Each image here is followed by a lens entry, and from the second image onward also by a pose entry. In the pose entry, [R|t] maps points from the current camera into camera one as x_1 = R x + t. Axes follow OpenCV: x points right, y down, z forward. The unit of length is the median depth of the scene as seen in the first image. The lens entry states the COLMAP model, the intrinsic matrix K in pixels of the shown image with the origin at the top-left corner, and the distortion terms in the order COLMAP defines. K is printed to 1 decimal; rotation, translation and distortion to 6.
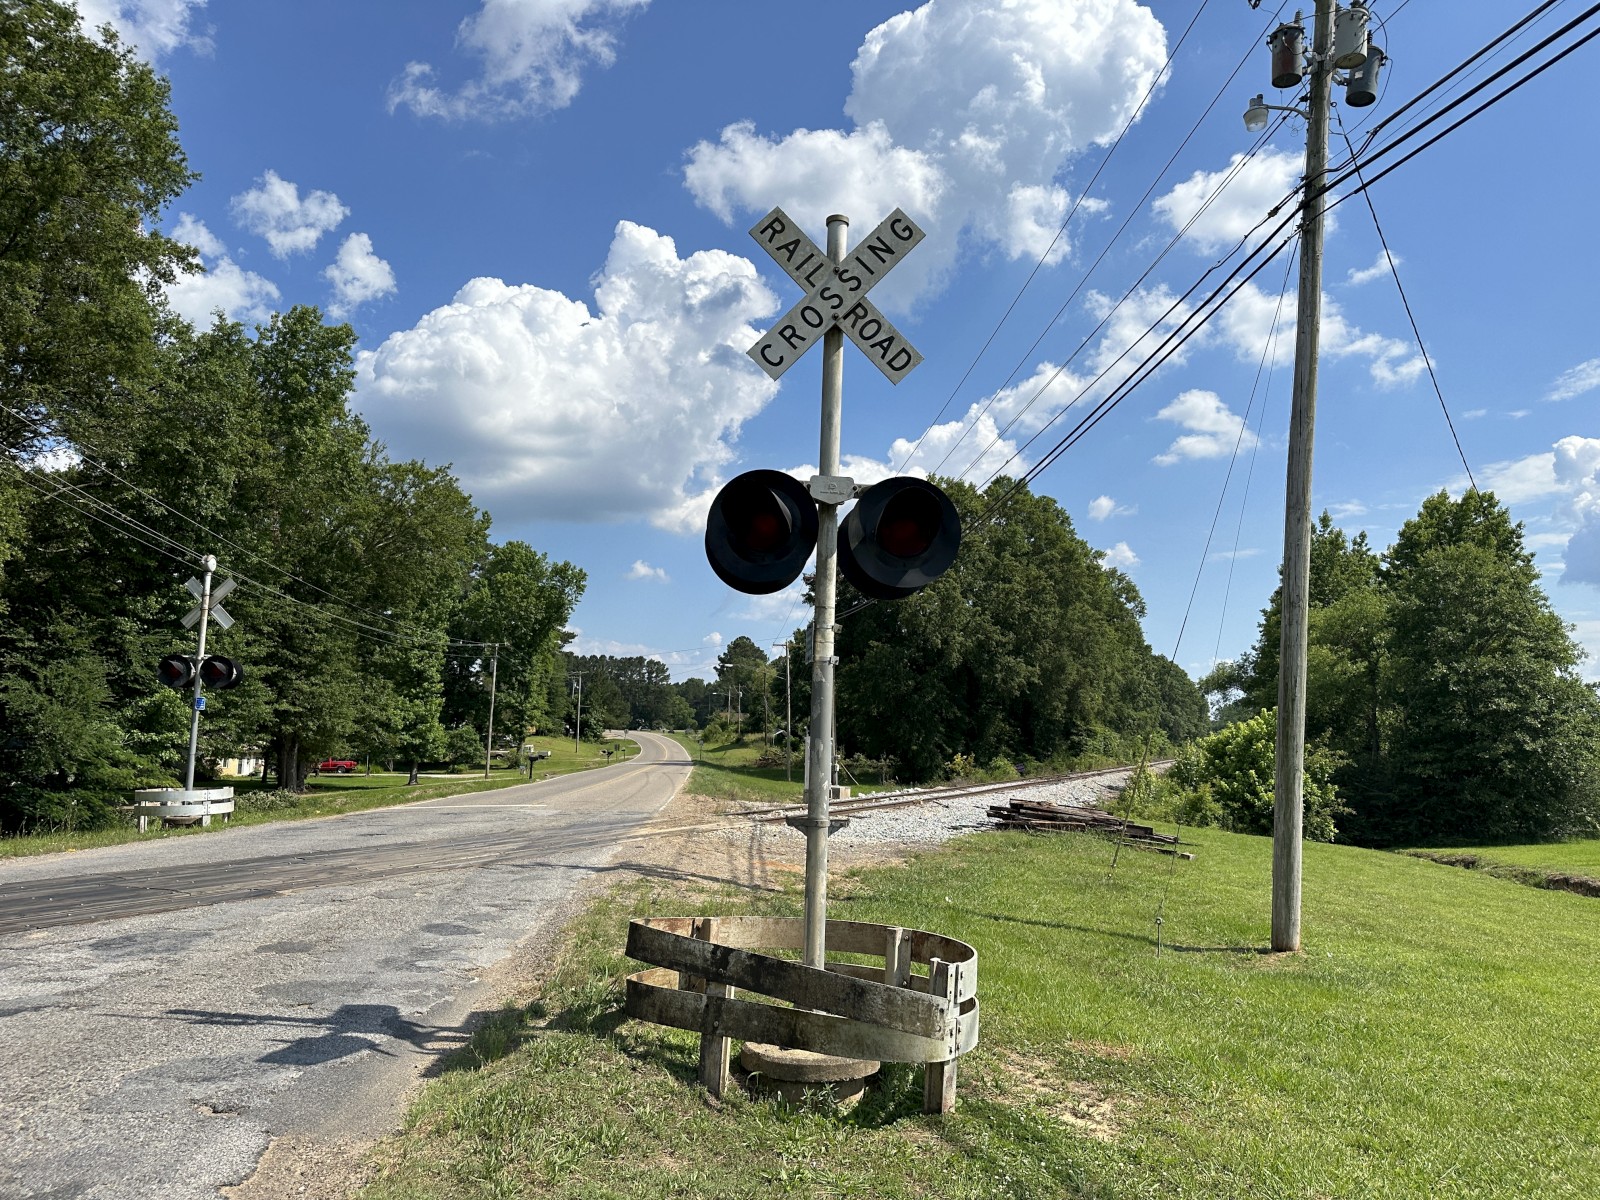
lens RADIAL K [[1110.7, 0, 800.0], [0, 1110.7, 600.0], [0, 0, 1]] dist [0.127670, -0.184231]
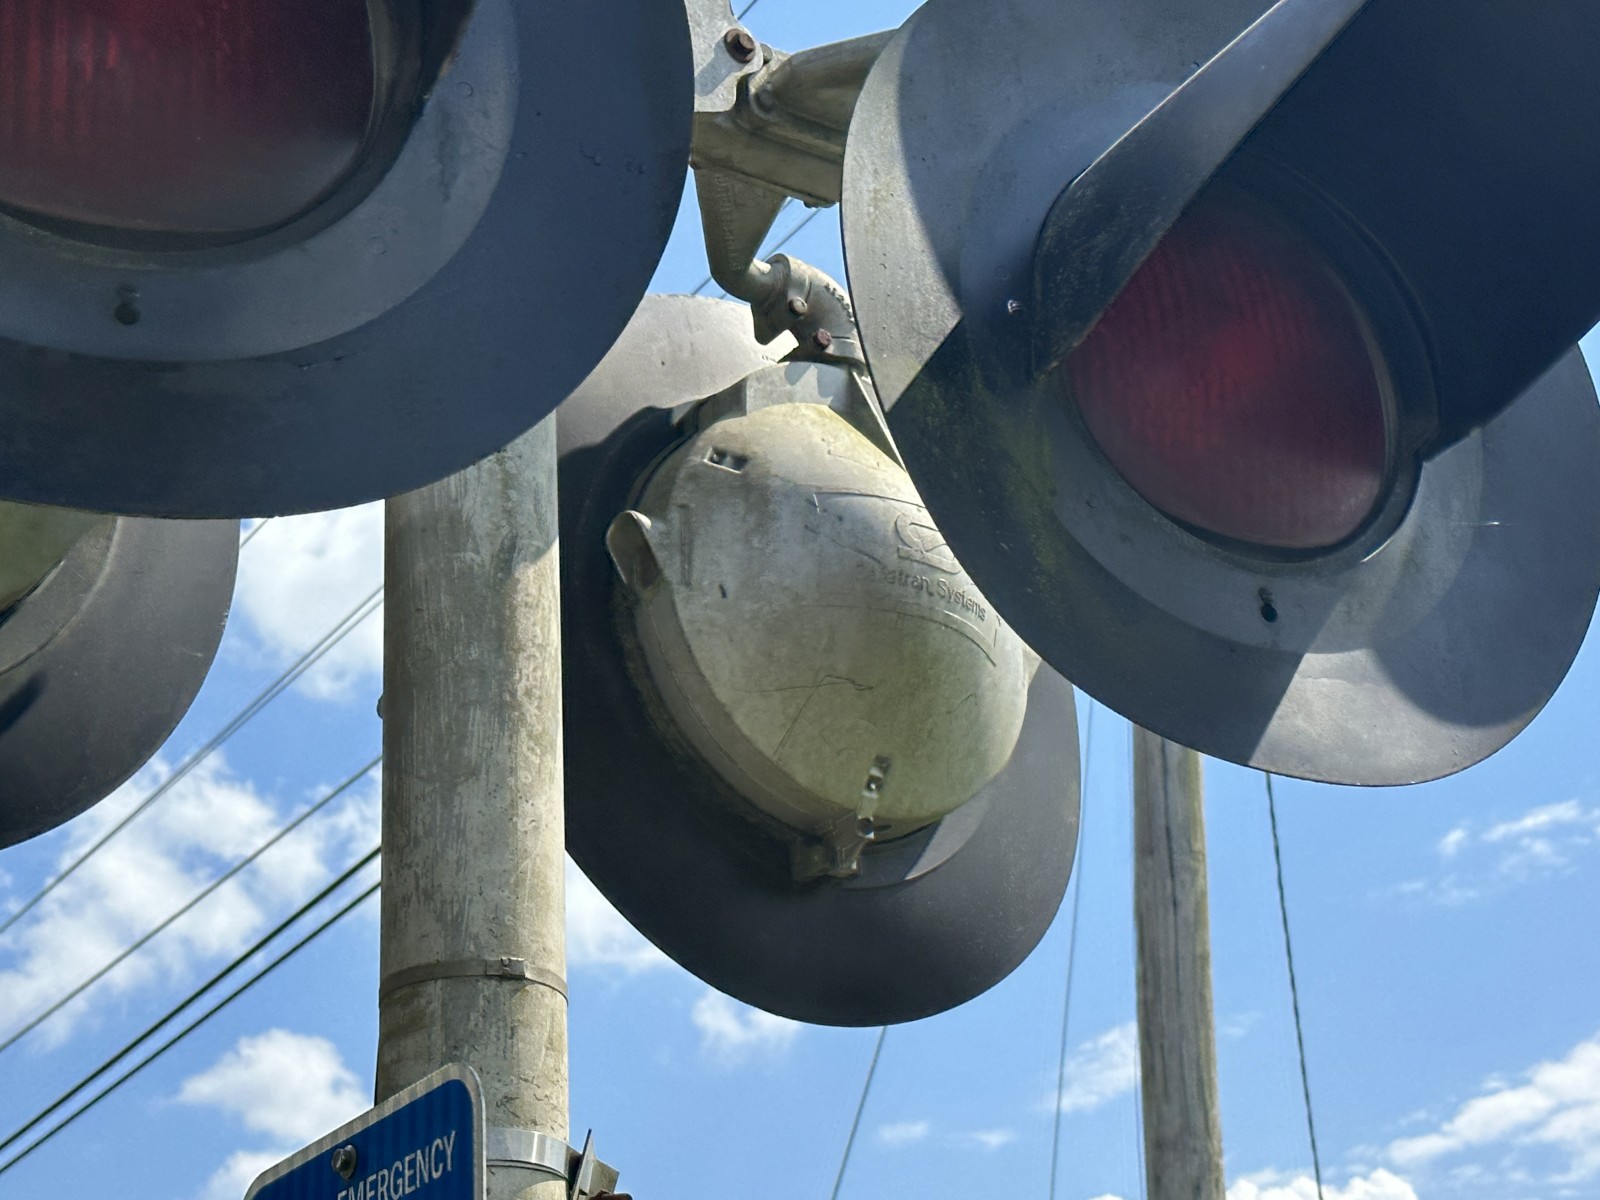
lens RADIAL K [[3028.0, 0, 800.0], [0, 3028.0, 600.0], [0, 0, 1]] dist [-0.020511, 2.149746]
pose [[0.870128, 0.137698, 0.473197, -0.014316], [0.020636, 0.949151, -0.314144, 0.010103], [-0.492393, 0.283111, 0.823042, 0.114342]]
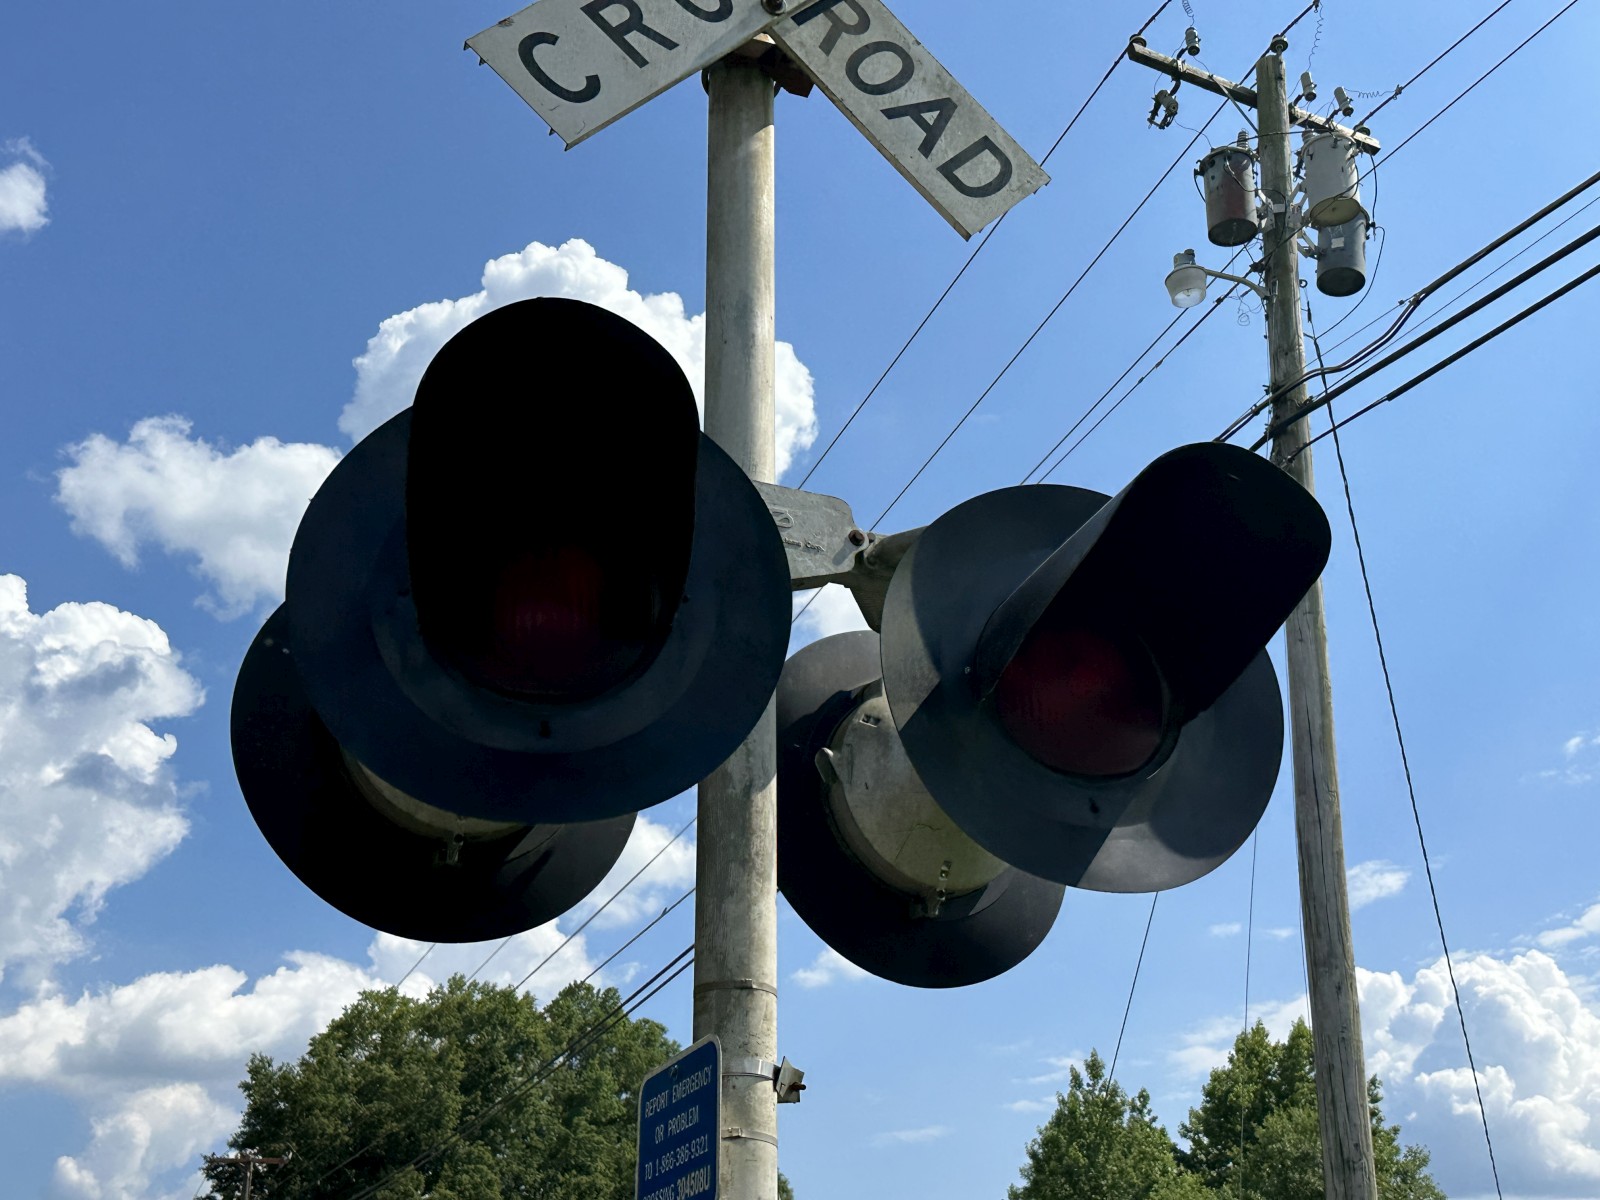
lens RADIAL K [[1780.7, 0, 800.0], [0, 1780.7, 600.0], [0, 0, 1]] dist [0.120372, -0.192797]
pose [[0.951038, 0.098602, 0.292923, -0.012457], [0.001188, 0.946572, -0.322489, 0.007352], [-0.309071, 0.307047, 0.900110, 0.089283]]
